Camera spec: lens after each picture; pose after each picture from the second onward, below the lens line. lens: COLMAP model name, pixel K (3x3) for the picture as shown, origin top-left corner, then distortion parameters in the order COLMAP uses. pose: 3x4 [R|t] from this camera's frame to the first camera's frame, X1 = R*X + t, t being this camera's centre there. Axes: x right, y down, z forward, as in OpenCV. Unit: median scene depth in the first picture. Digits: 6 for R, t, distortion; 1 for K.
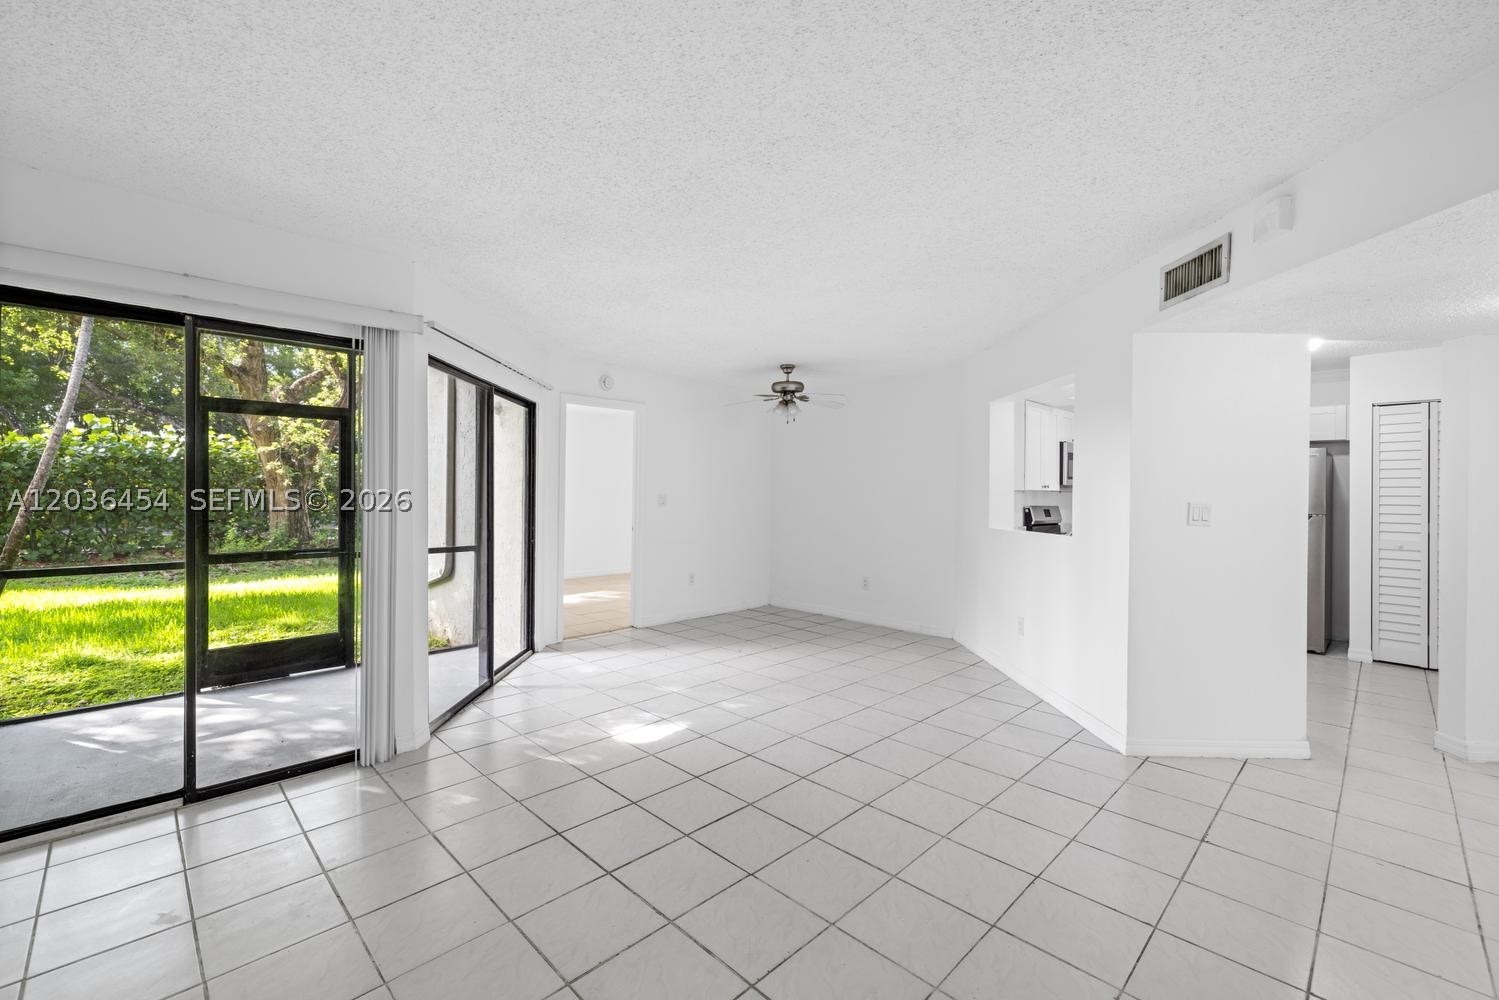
lens RADIAL K [[640.7, 0, 747.8], [0, 640.7, 495.1], [0, 0, 1]] dist [-0.000725, -0.000615]
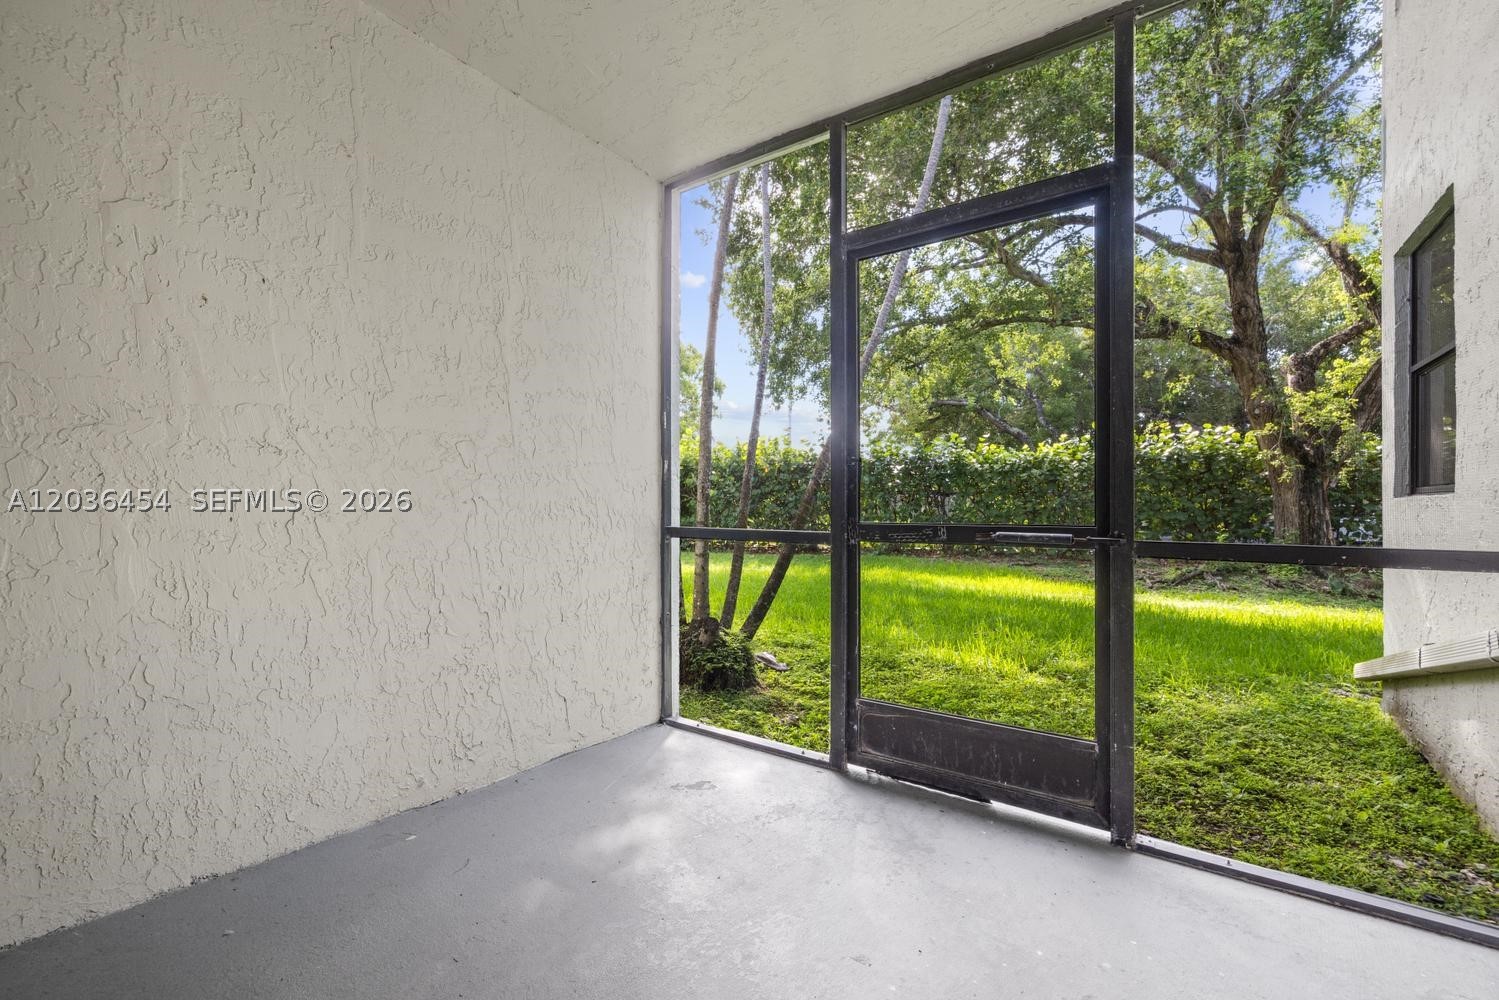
lens RADIAL K [[640.7, 0, 735.0], [0, 640.7, 503.4], [0, 0, 1]] dist [-0.000725, -0.000615]
pose [[0.157832, -0.012449, -0.987388, -0.135351], [-0.005177, 0.999896, -0.013434, 0.039284], [0.987452, 0.007232, 0.157751, 0.383318]]
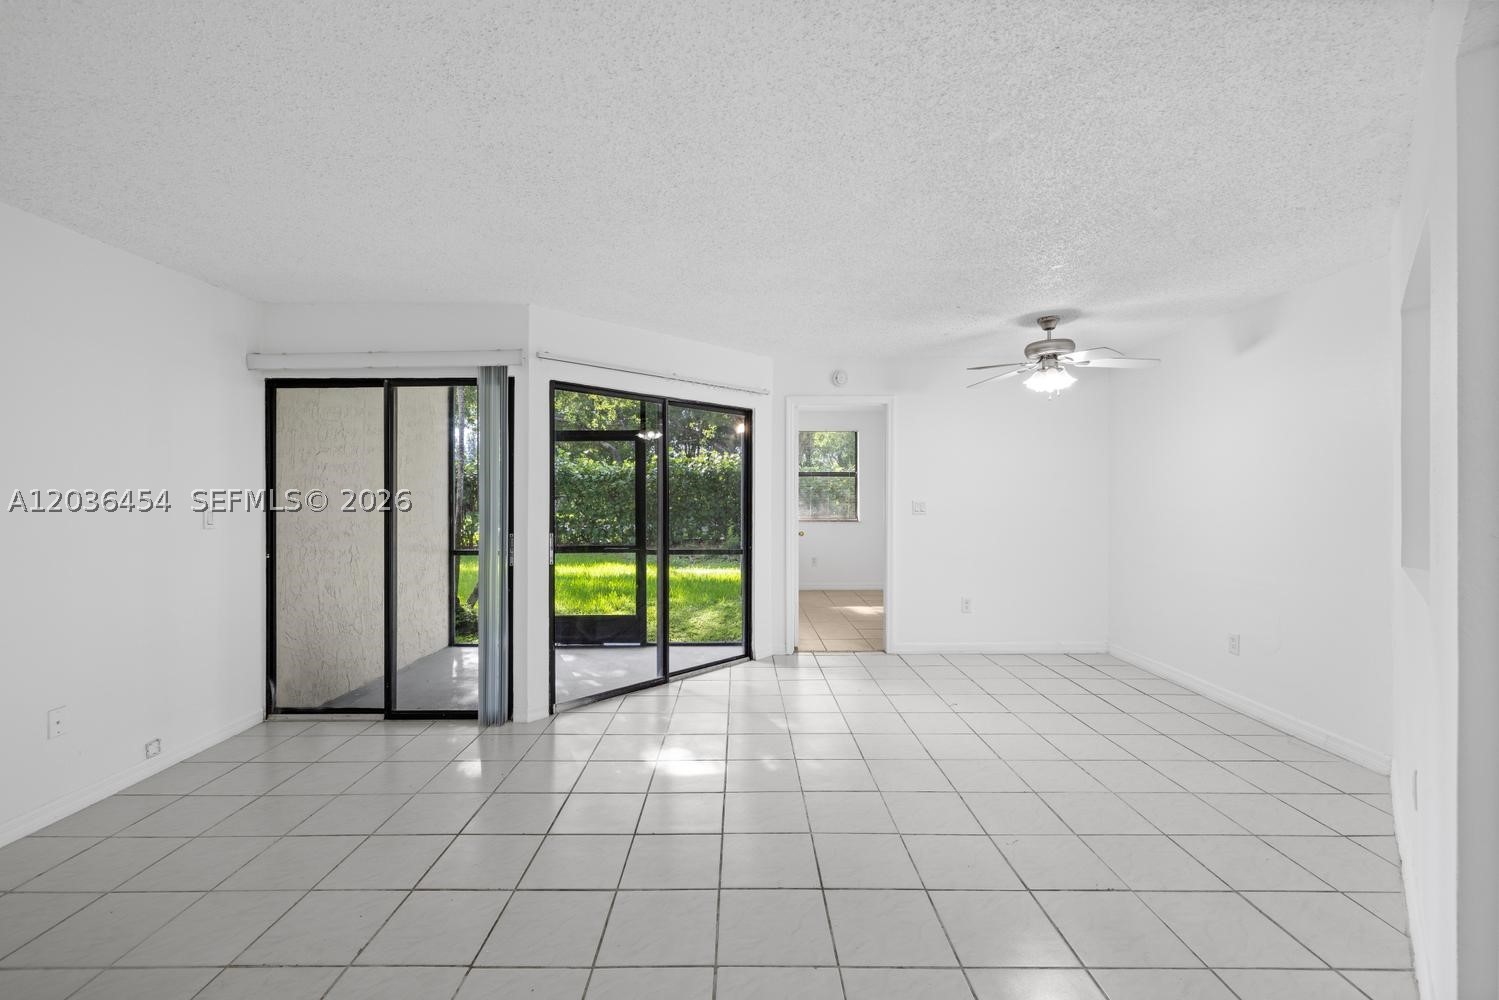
lens RADIAL K [[640.7, 0, 739.7], [0, 640.7, 494.9], [0, 0, 1]] dist [-0.000725, -0.000615]
pose [[0.700918, -0.010065, -0.713171, 0.203523], [0.005883, 0.999948, -0.008331, -0.001180], [0.713218, 0.001644, 0.700940, 0.159619]]
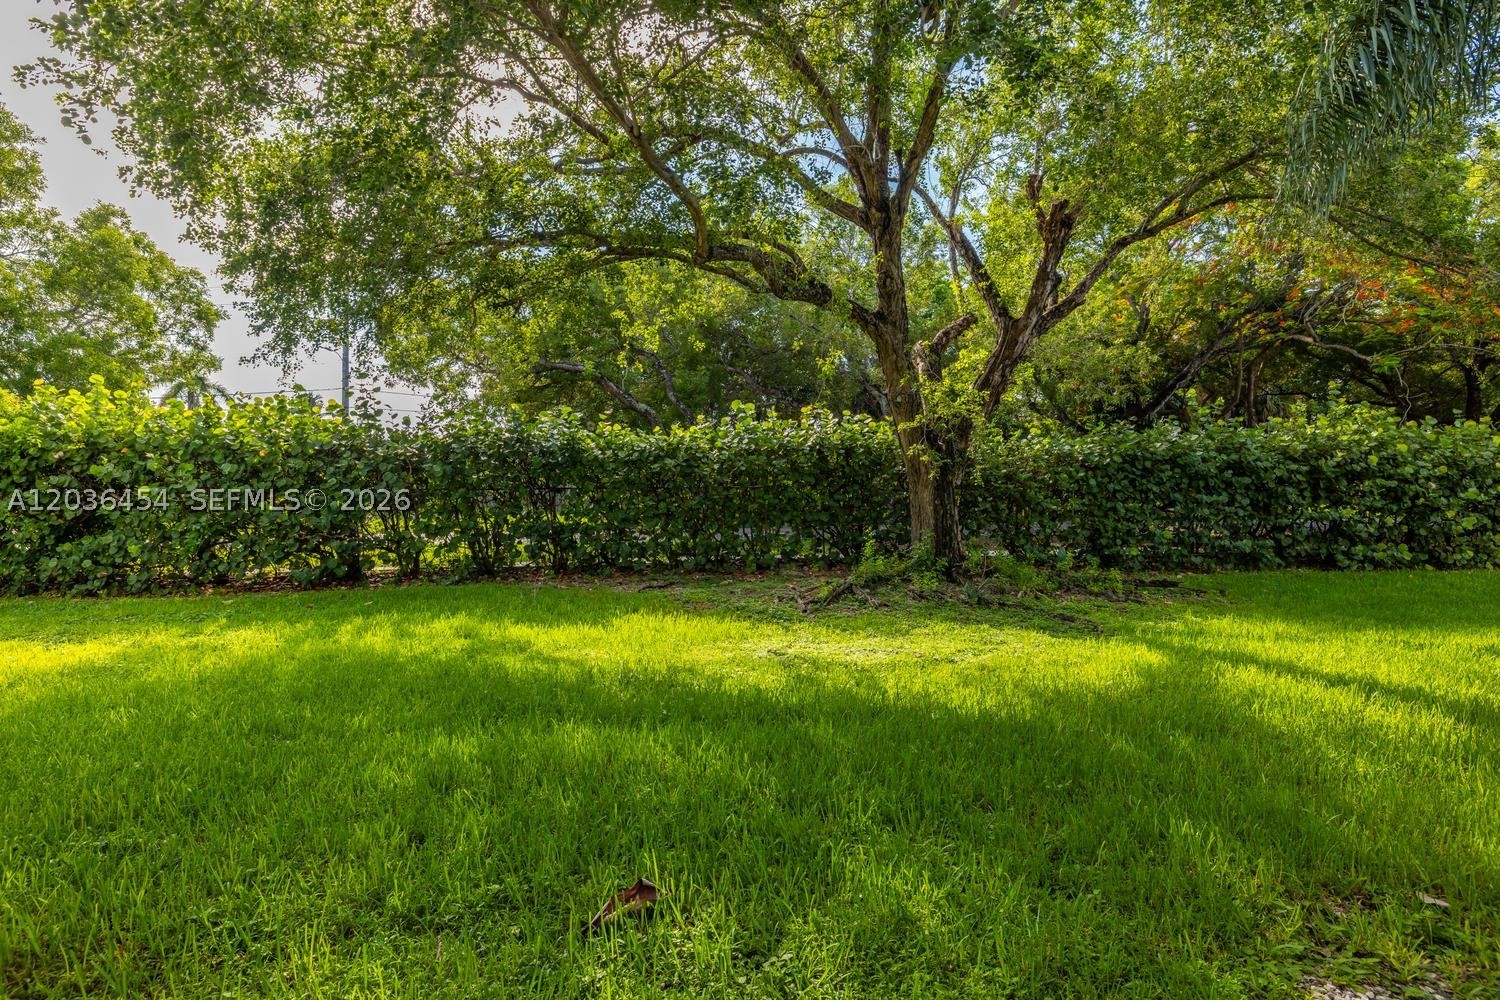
lens RADIAL K [[726.5, 0, 749.1], [0, 726.5, 501.1], [0, 0, 1]] dist [-0.016276, -0.000218]
pose [[0.663763, 0.001594, -0.747941, -0.446759], [0.008789, 0.999912, 0.009931, -0.002260], [0.747891, -0.013166, 0.663691, 0.561352]]
